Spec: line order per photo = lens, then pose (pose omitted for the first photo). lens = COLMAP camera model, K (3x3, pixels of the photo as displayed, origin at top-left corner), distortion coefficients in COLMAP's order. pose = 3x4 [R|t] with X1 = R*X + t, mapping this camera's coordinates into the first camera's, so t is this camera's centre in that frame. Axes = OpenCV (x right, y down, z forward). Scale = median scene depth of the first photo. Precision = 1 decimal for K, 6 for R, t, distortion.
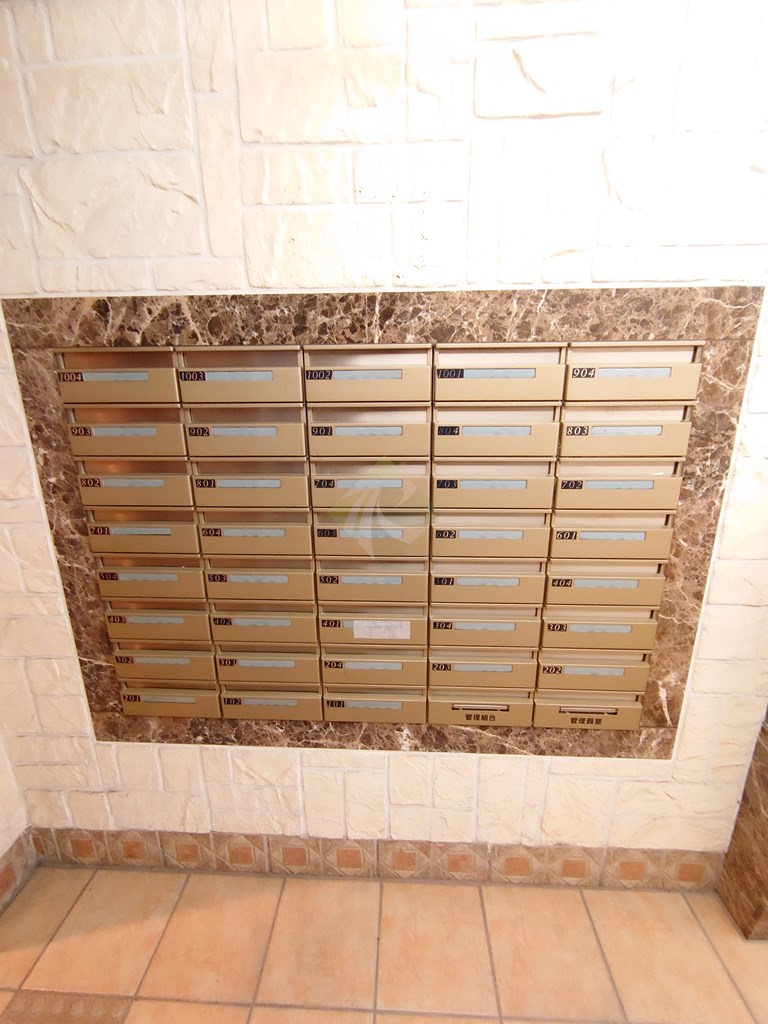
lens RADIAL K [[437.8, 0, 385.0], [0, 437.8, 513.3], [0, 0, 1]] dist [0.001291, -0.001789]
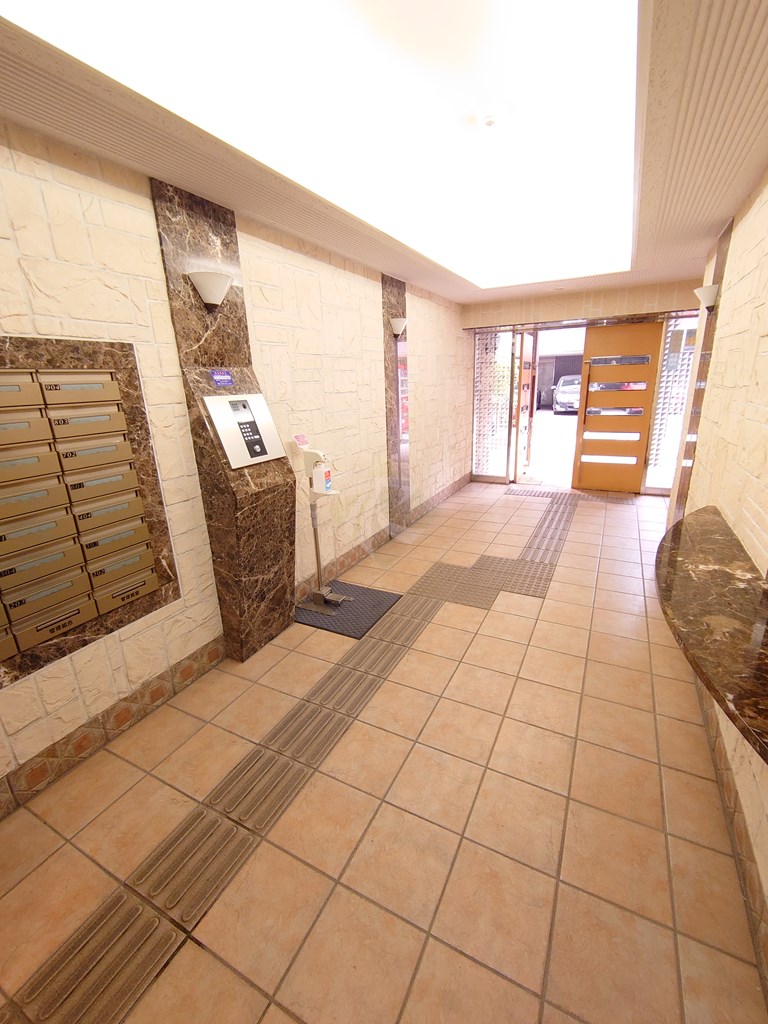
lens RADIAL K [[437.8, 0, 384.5], [0, 437.8, 512.3], [0, 0, 1]] dist [0.001291, -0.001789]
pose [[0.422184, -0.271734, 0.864824, -0.509567], [0.269071, 0.948584, 0.166699, 0.169105], [-0.865657, 0.162321, 0.473593, -0.706850]]
